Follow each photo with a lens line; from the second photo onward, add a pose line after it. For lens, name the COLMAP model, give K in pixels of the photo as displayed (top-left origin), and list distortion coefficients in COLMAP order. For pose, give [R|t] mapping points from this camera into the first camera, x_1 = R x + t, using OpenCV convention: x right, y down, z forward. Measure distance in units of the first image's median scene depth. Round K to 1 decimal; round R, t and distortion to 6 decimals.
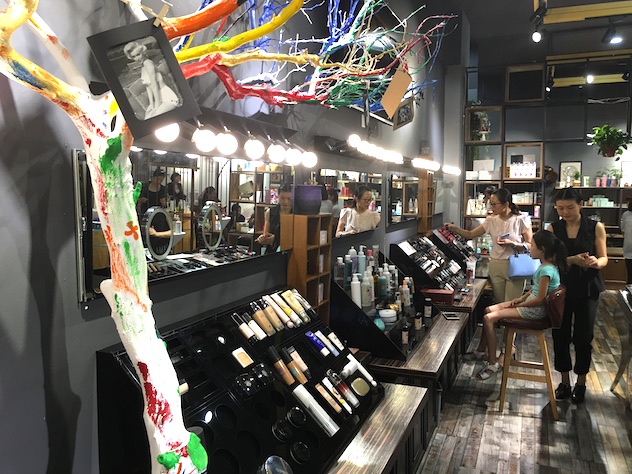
lens RADIAL K [[541.9, 0, 317.0], [0, 541.9, 238.1], [0, 0, 1]] dist [0.032957, -0.031183]
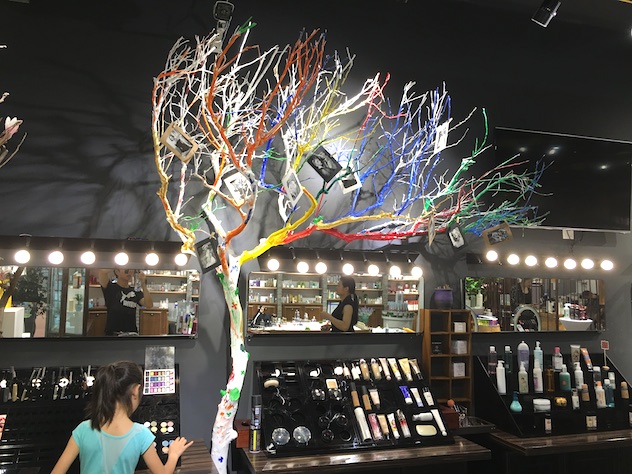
lens RADIAL K [[541.9, 0, 316.3], [0, 541.9, 236.4], [0, 0, 1]] dist [0.032957, -0.031183]
pose [[0.616452, -0.069015, -0.784362, 1.024598], [-0.080357, 0.985436, -0.149862, 0.007709], [0.783281, 0.155412, 0.601928, -0.165780]]
